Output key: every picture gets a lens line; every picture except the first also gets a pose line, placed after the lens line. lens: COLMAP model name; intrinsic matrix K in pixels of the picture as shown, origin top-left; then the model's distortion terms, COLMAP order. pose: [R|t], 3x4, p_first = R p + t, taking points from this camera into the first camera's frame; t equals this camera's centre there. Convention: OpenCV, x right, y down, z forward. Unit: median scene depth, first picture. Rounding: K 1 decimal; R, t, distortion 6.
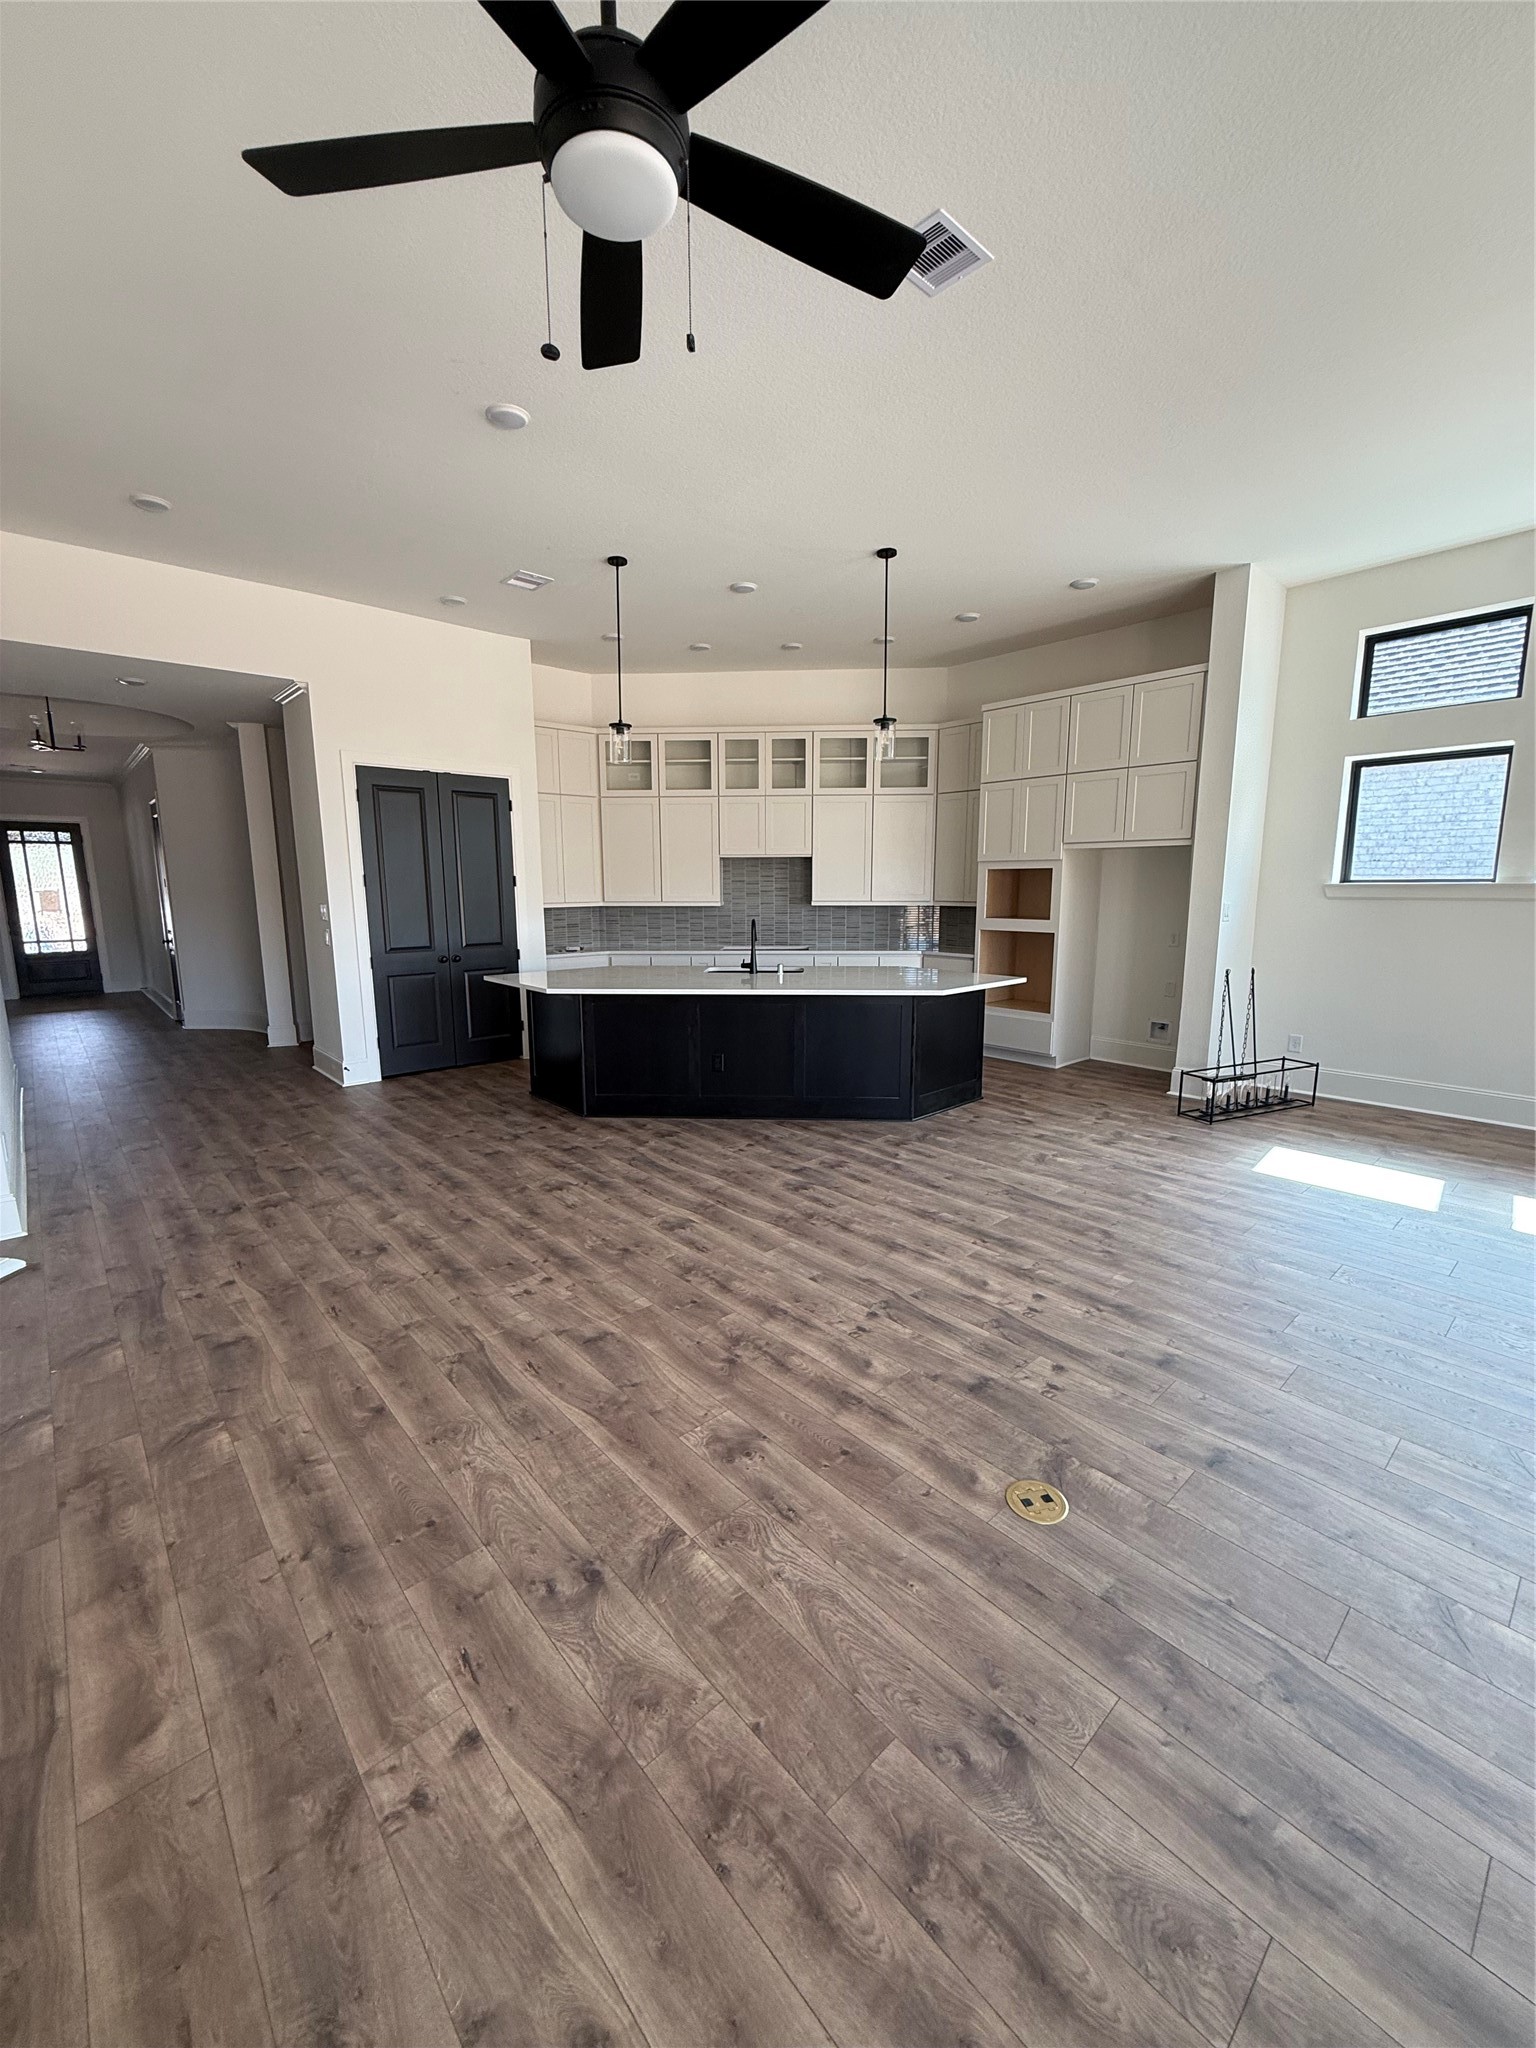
lens RADIAL K [[814.0, 0, 768.0], [0, 814.0, 1024.0], [0, 0, 1]] dist [-0.000037, 0.000023]
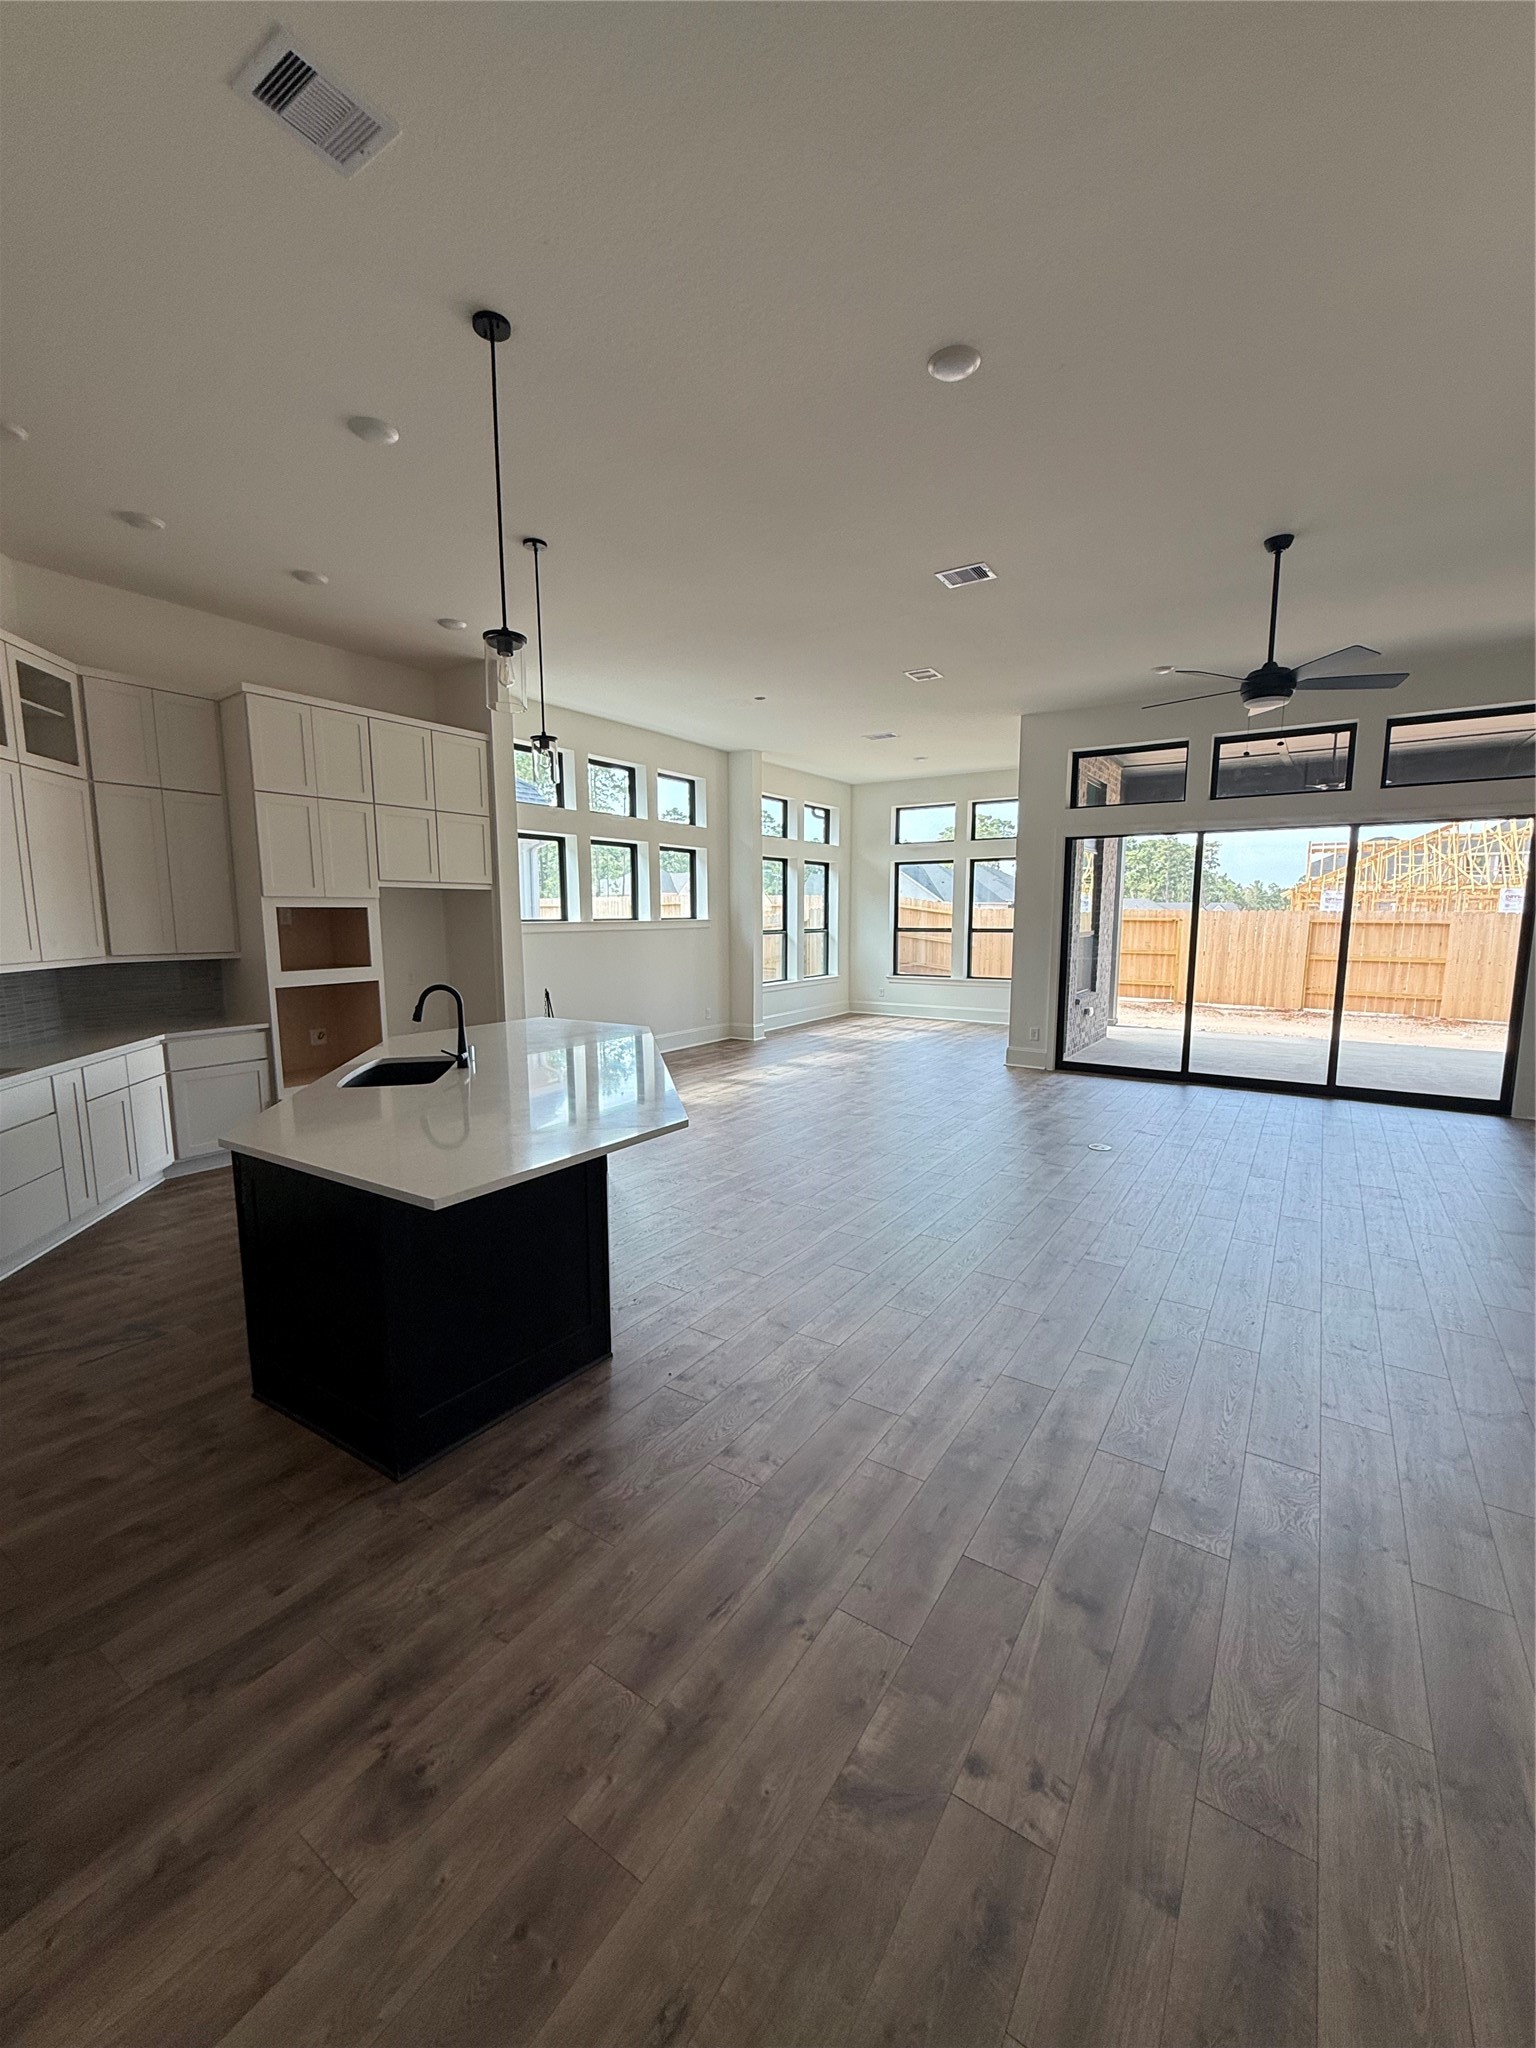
lens RADIAL K [[831.2, 0, 768.0], [0, 831.2, 1024.0], [0, 0, 1]] dist [0.002069, 0.000262]
pose [[-0.251437, -0.125791, 0.959665, -0.999078], [0.168424, 0.970704, 0.171367, -0.237135], [-0.953107, 0.204719, -0.222884, 1.283354]]
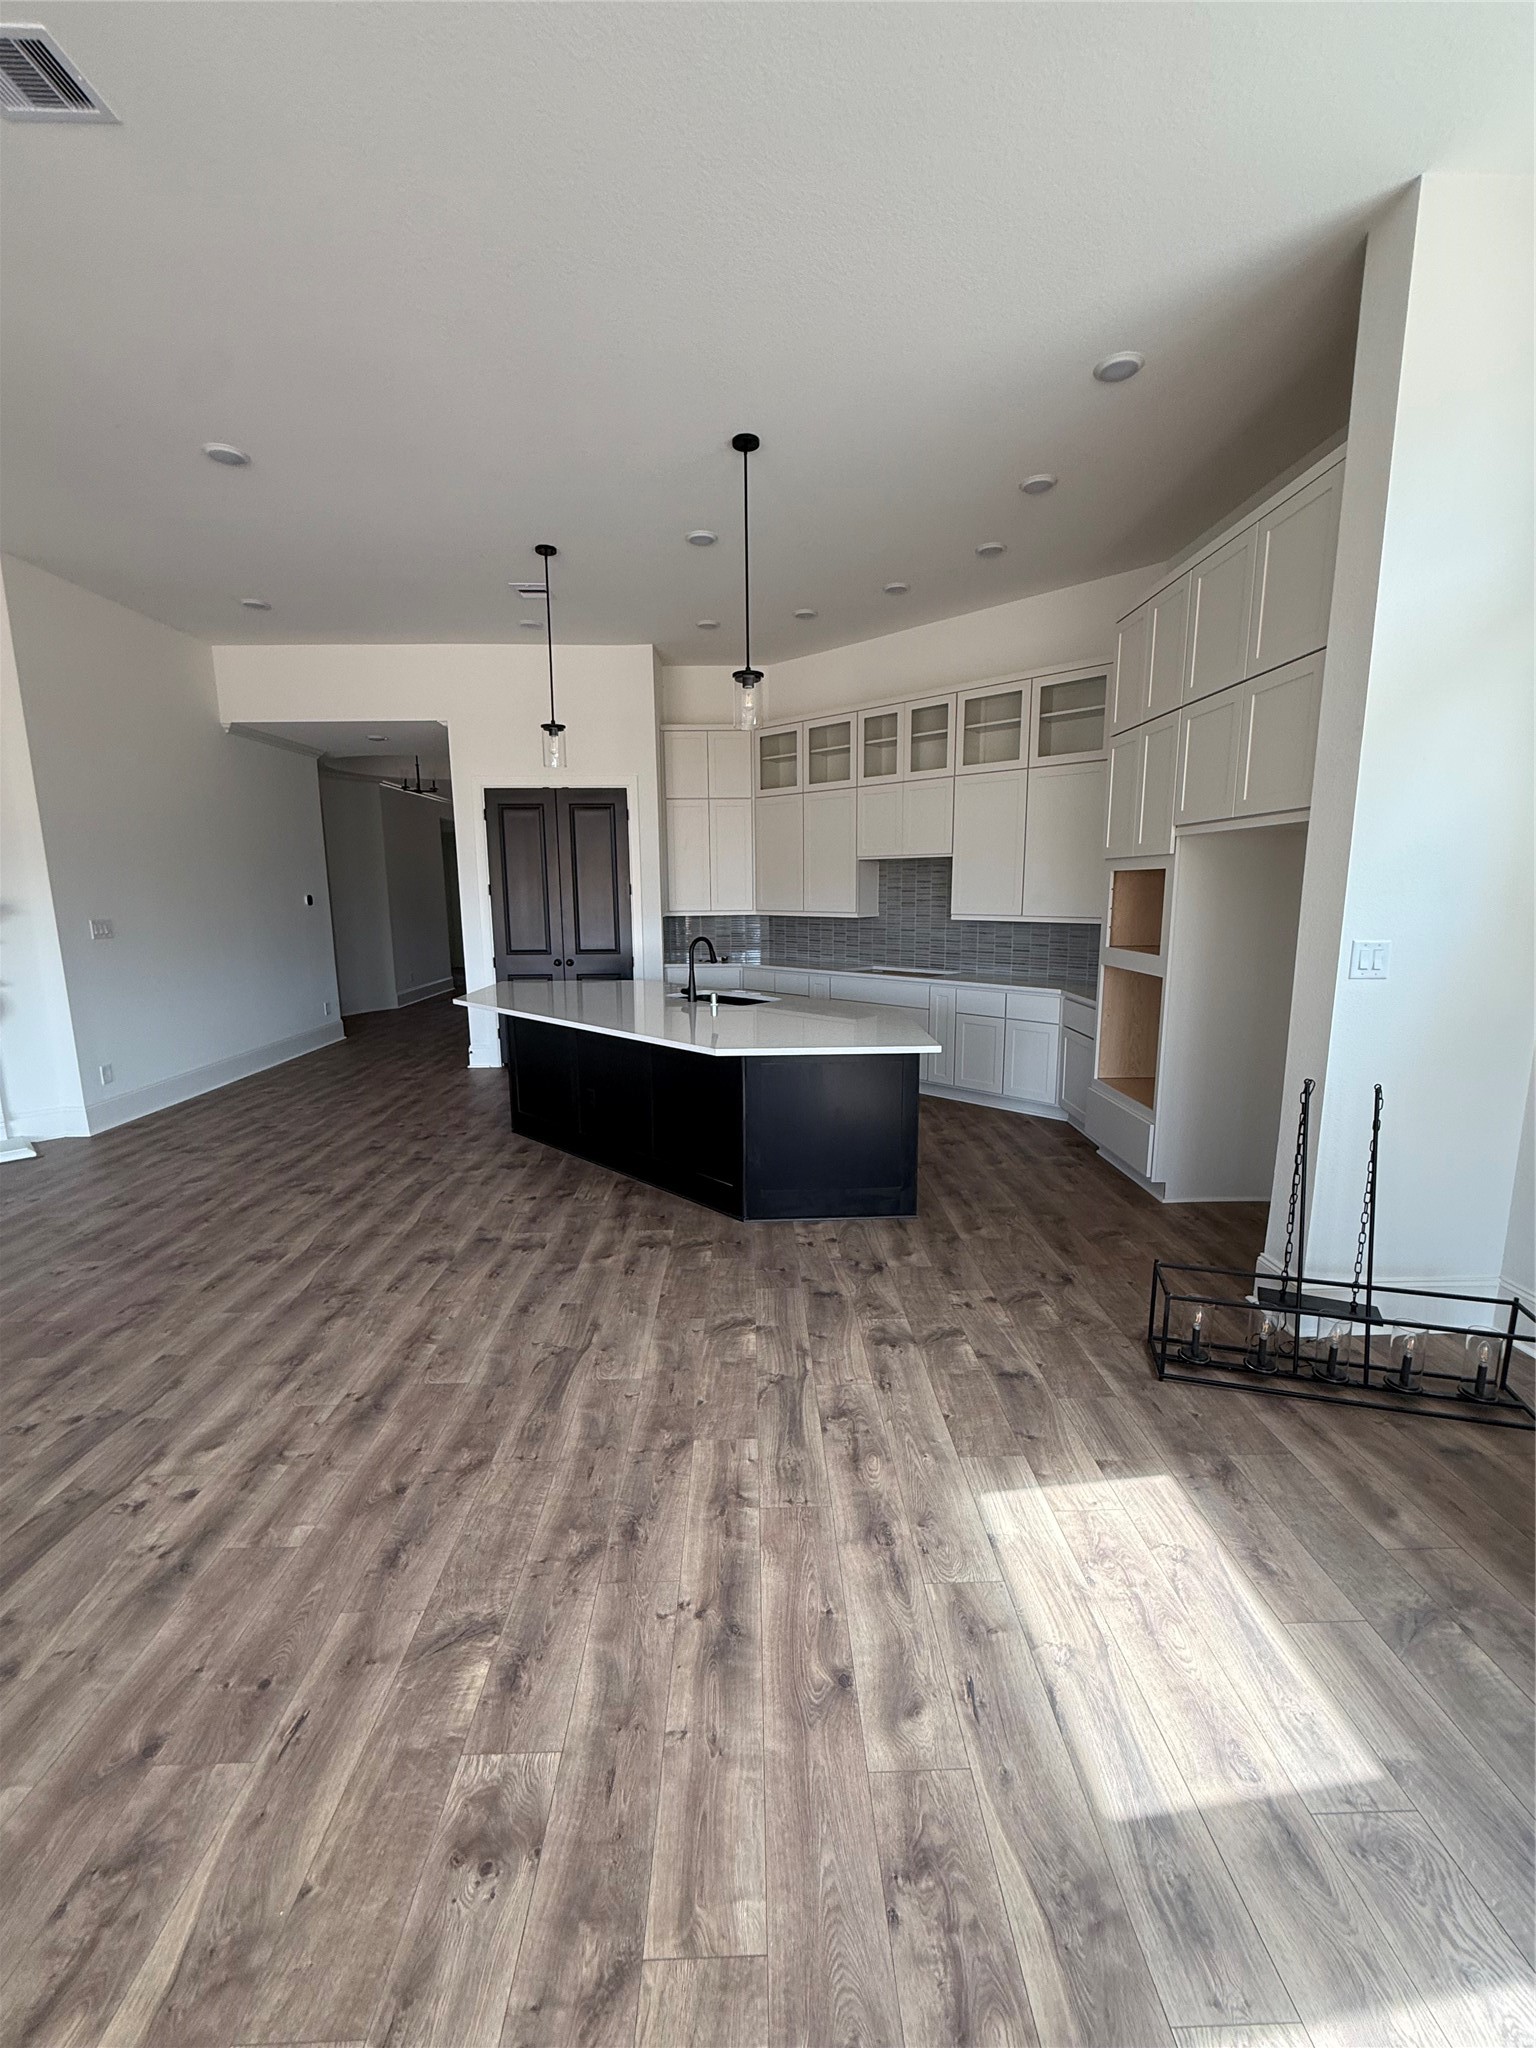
lens RADIAL K [[829.2, 0, 768.0], [0, 829.2, 1024.0], [0, 0, 1]] dist [0.001283, 0.000046]
pose [[0.758922, 0.104897, -0.642677, 0.835094], [-0.106453, 0.993649, 0.036475, -0.109842], [0.642421, 0.040733, 0.765269, 0.559165]]
